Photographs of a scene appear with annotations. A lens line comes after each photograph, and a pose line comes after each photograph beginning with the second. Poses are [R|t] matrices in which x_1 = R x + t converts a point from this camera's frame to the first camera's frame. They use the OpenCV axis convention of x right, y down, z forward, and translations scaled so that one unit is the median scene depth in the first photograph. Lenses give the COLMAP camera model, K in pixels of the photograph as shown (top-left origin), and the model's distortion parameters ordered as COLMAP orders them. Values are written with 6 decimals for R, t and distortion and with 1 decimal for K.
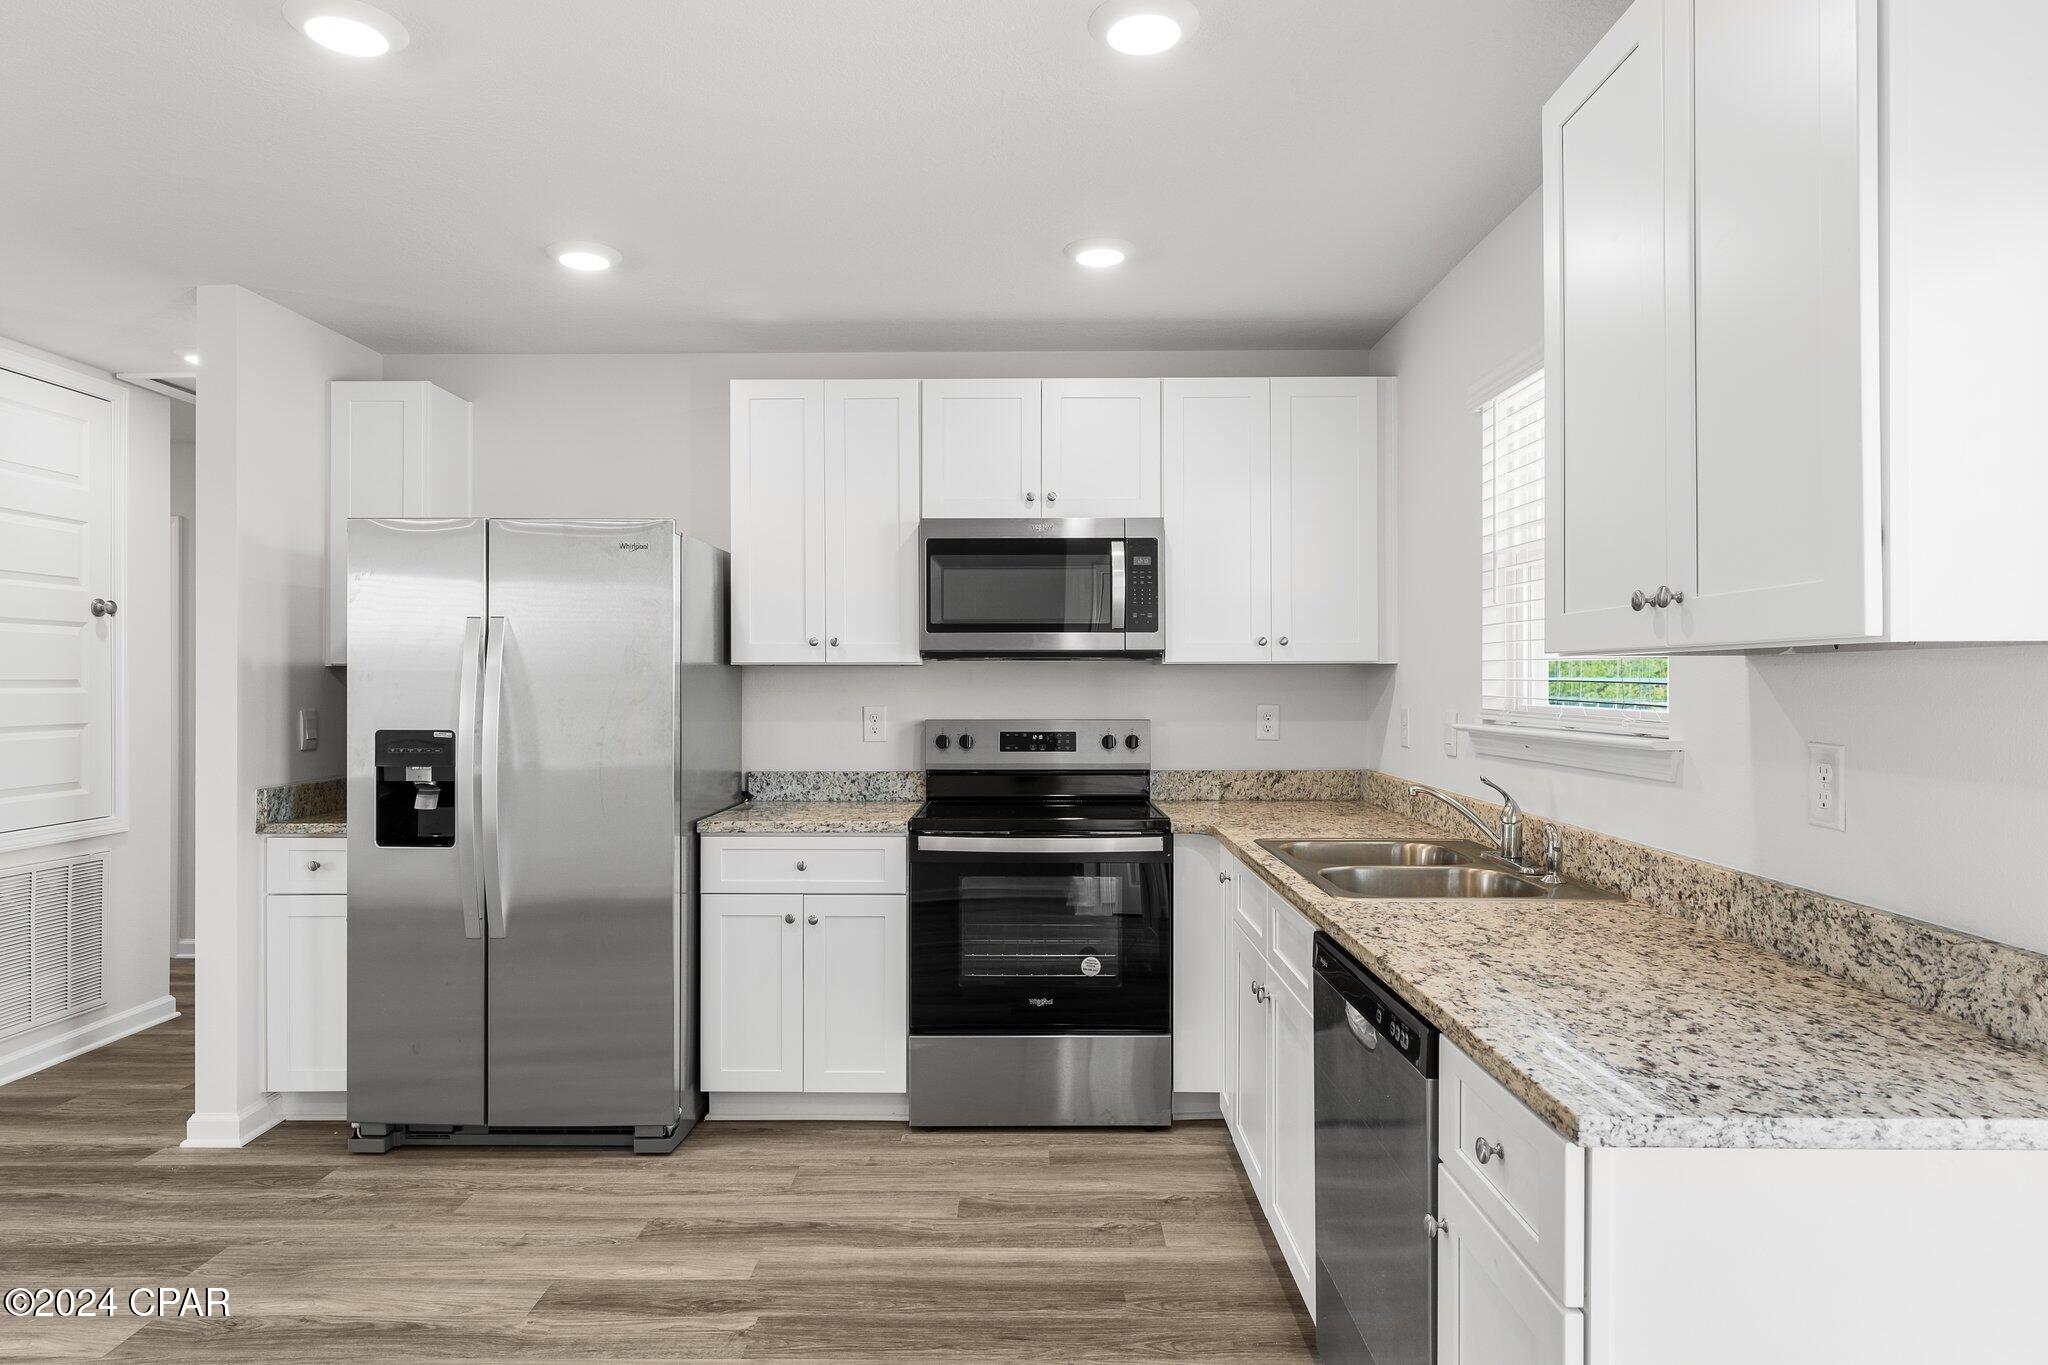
lens RADIAL K [[1179.9, 0, 1022.2], [0, 1179.9, 676.5], [0, 0, 1]] dist [-0.001010, 0.000384]
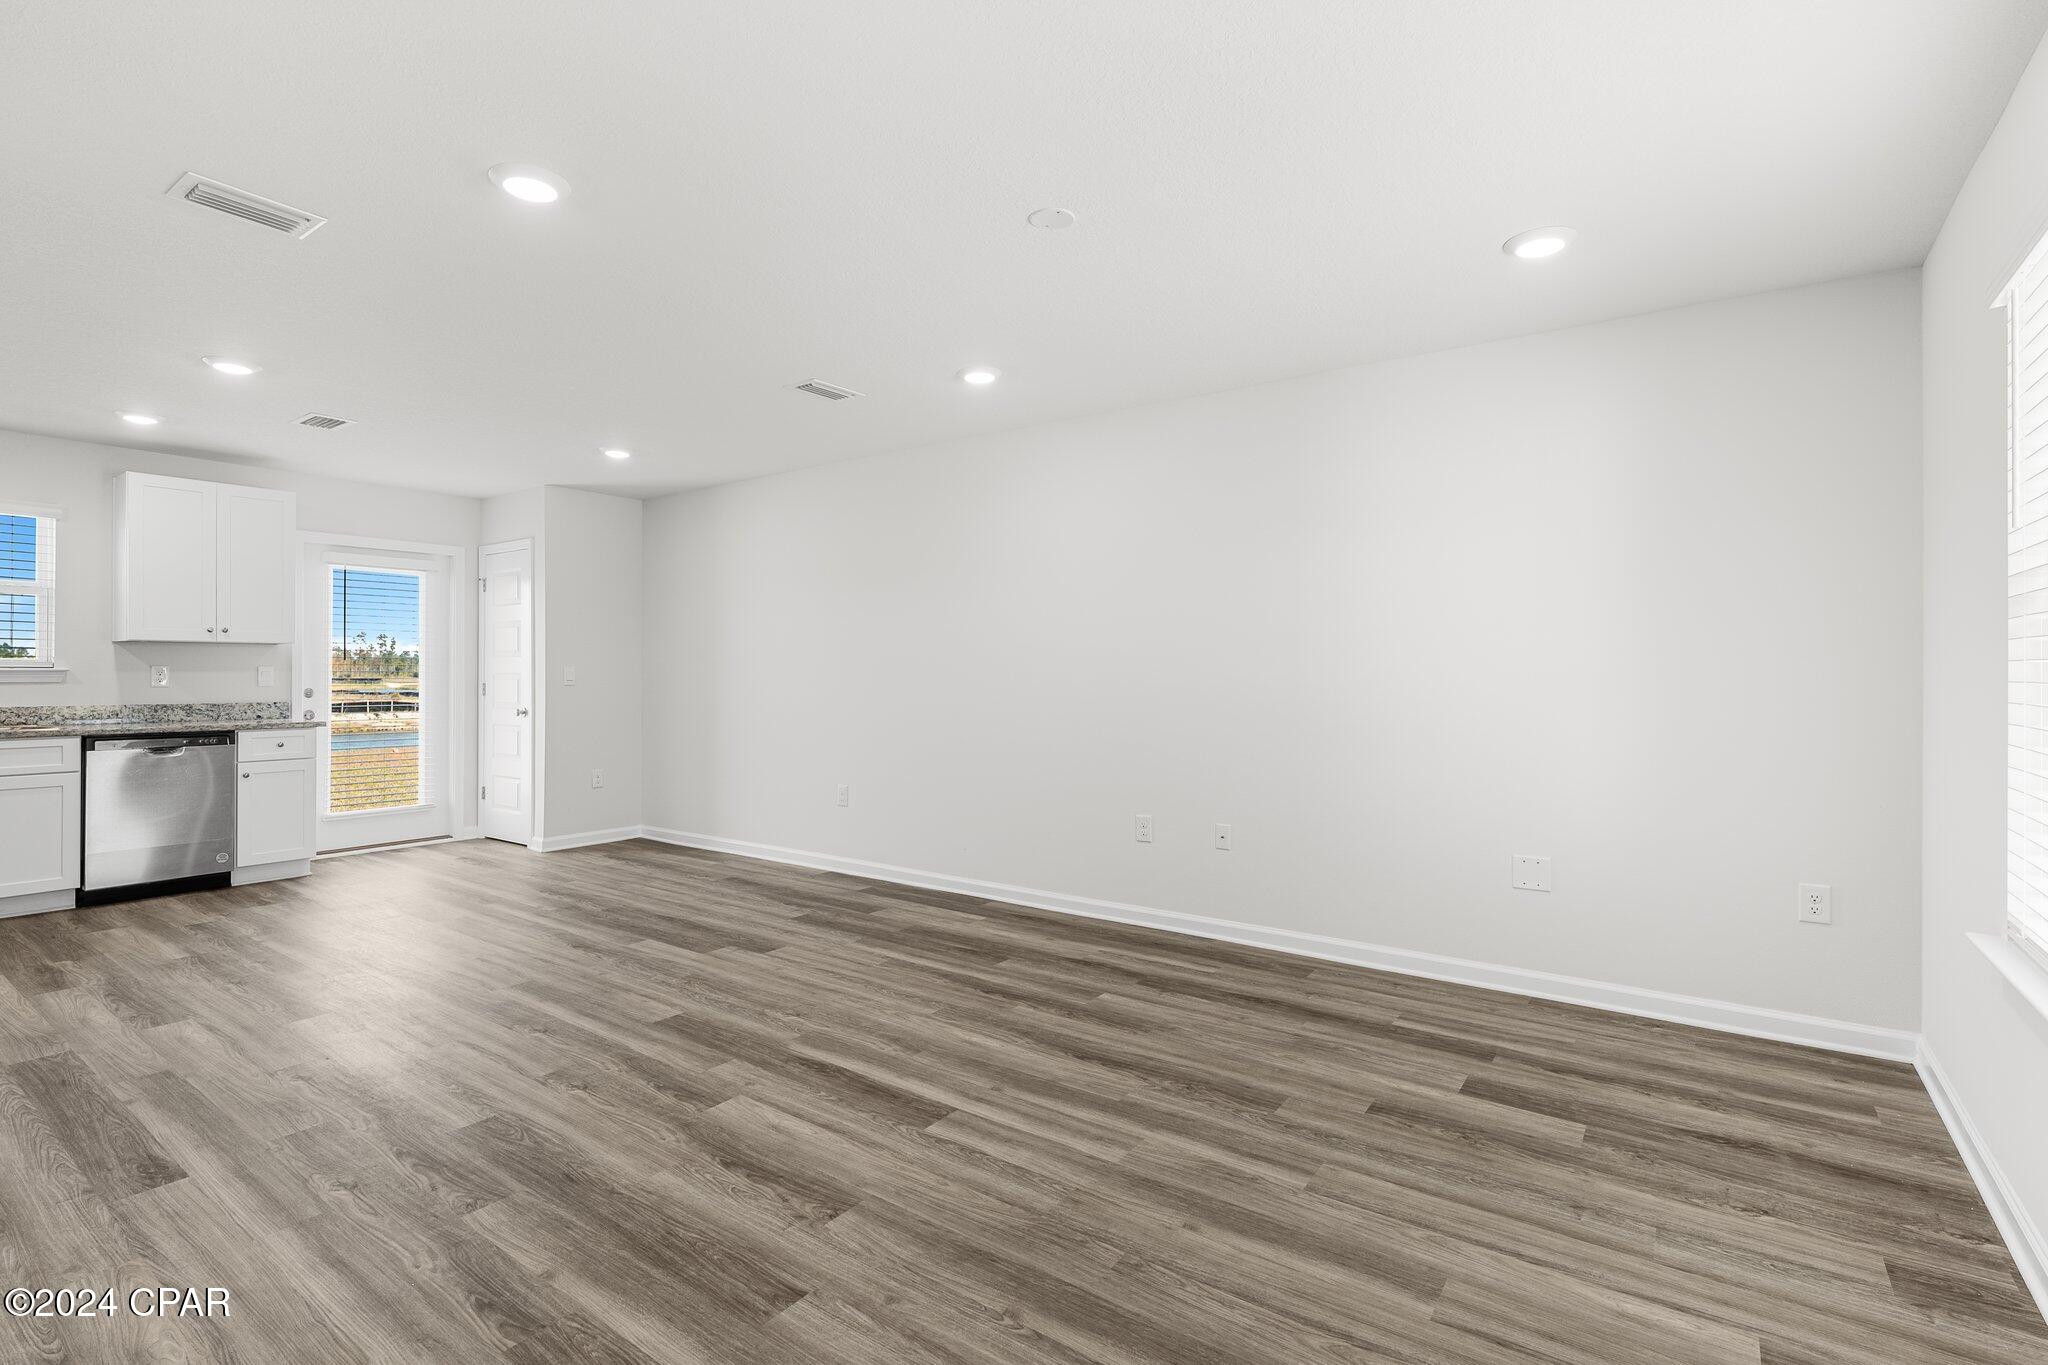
lens RADIAL K [[938.8, 0, 1010.6], [0, 938.8, 674.0], [0, 0, 1]] dist [-0.002803, -0.000383]
pose [[-0.812639, -0.001390, 0.582765, -1.854530], [-0.002781, 0.999995, -0.001493, 0.044254], [-0.582760, -0.002834, -0.812639, 1.021107]]
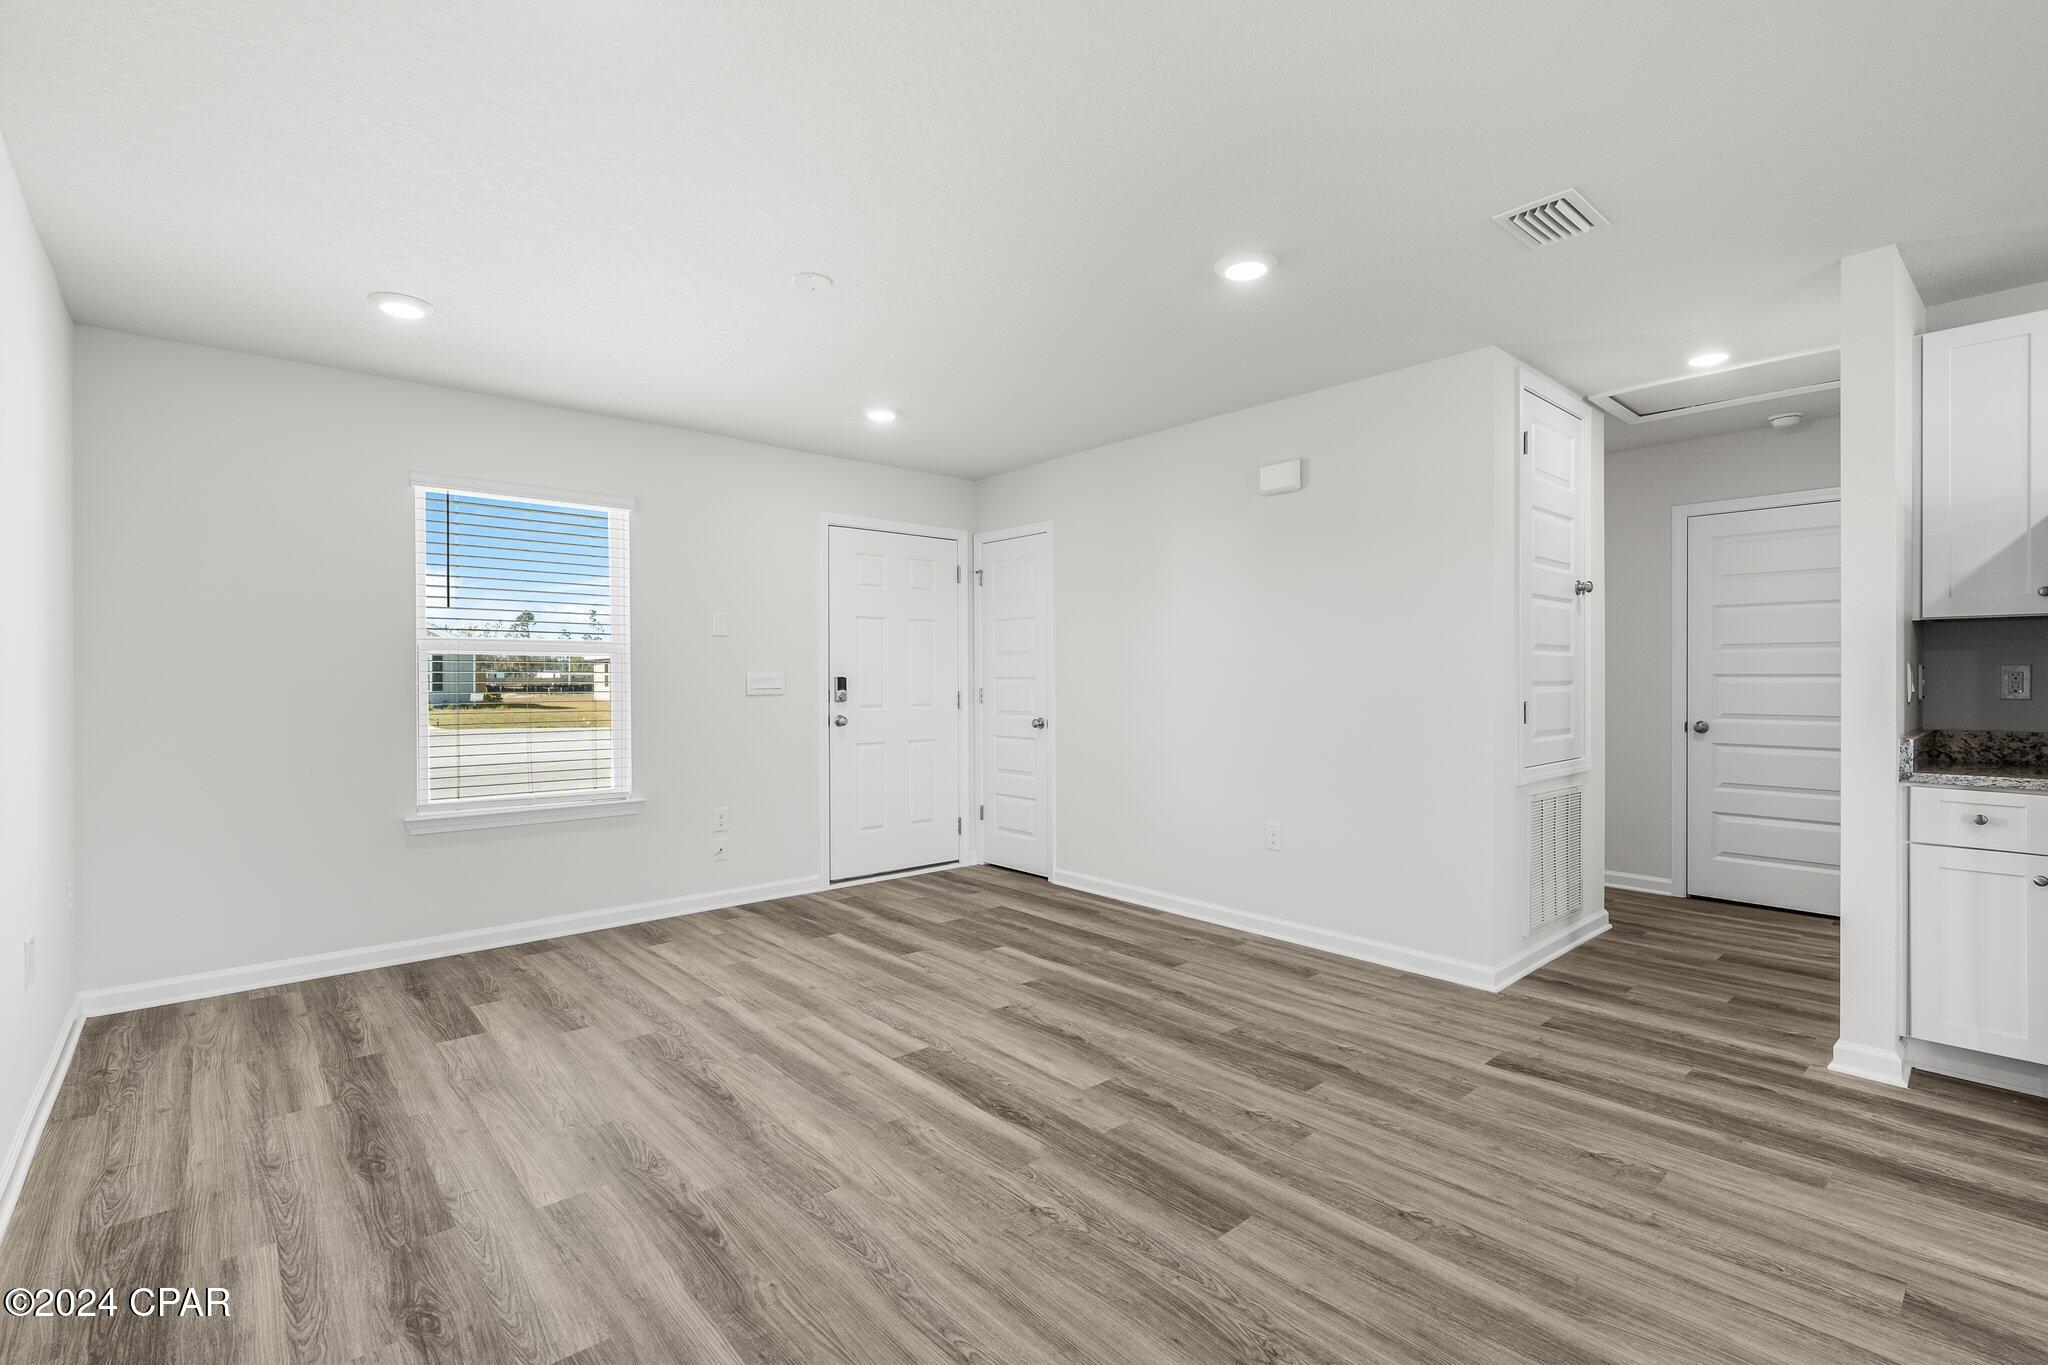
lens RADIAL K [[923.6, 0, 1017.0], [0, 923.6, 678.2], [0, 0, 1]] dist [-0.001787, -0.000148]
pose [[0.664253, 0.000547, -0.747508, -0.599103], [0.004641, 0.999977, 0.004856, 0.038277], [0.747493, -0.006695, 0.664235, -0.107918]]
